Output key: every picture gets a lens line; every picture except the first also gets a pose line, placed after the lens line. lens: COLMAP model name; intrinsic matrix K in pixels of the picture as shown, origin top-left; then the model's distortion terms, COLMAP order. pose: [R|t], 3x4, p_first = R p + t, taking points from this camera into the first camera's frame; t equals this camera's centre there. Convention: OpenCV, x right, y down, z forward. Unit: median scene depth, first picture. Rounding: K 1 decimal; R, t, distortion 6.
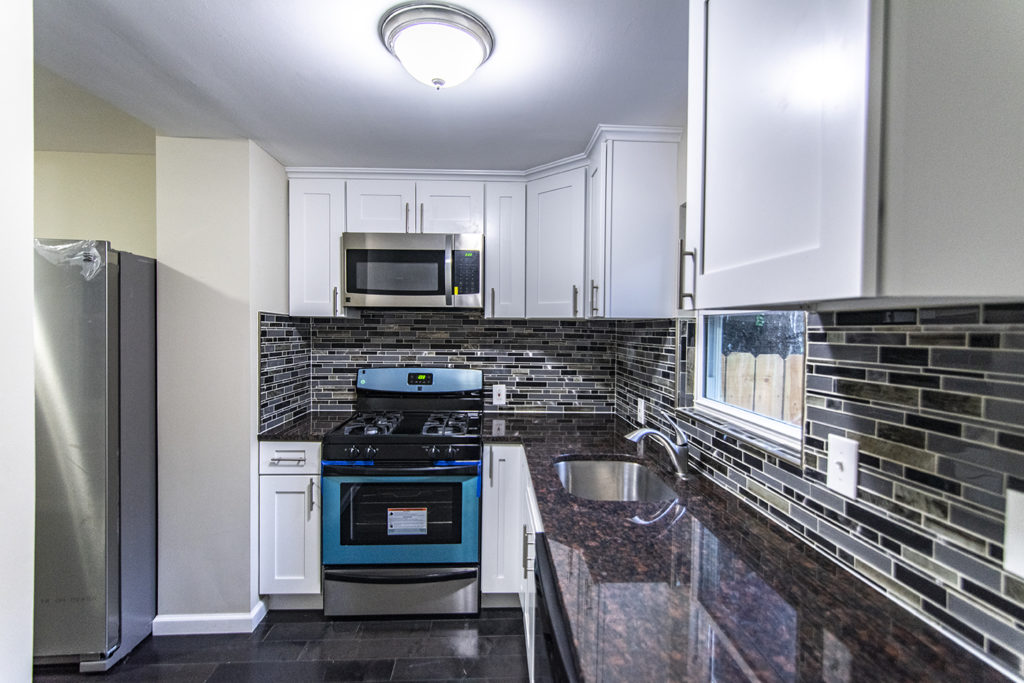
lens RADIAL K [[456.3, 0, 512.0], [0, 456.3, 341.5], [0, 0, 1]] dist [0.001090, 0.000597]
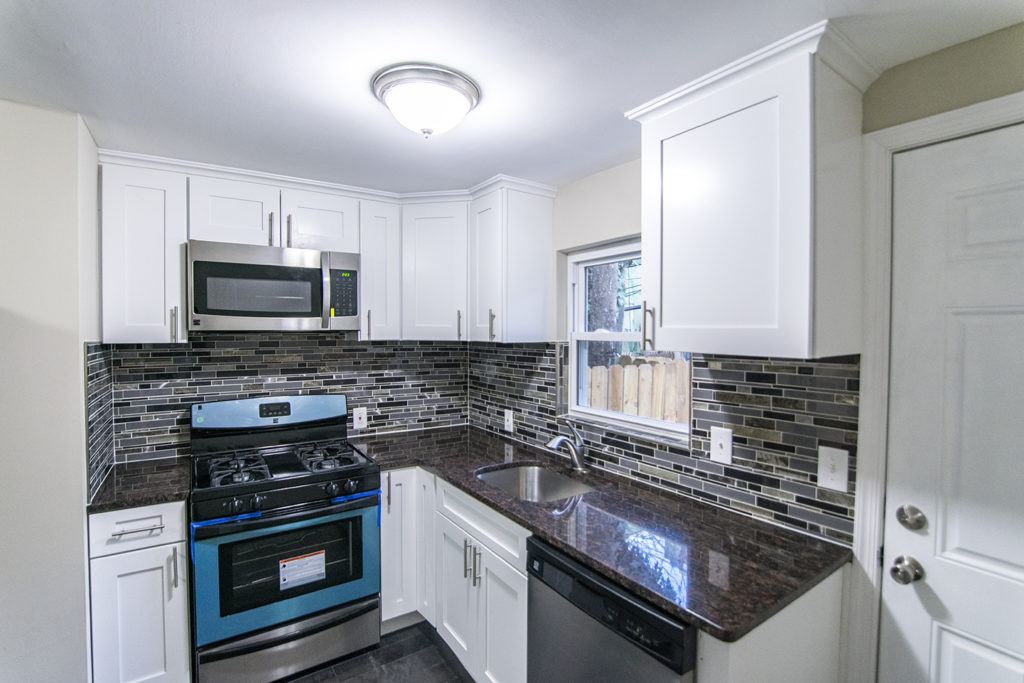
lens RADIAL K [[471.2, 0, 512.0], [0, 471.2, 341.5], [0, 0, 1]] dist [-0.028471, 0.000340]
pose [[0.850497, -0.020411, 0.525584, -0.352154], [0.021515, 0.999760, 0.004010, -0.053629], [-0.525540, 0.007897, 0.850732, -0.007421]]
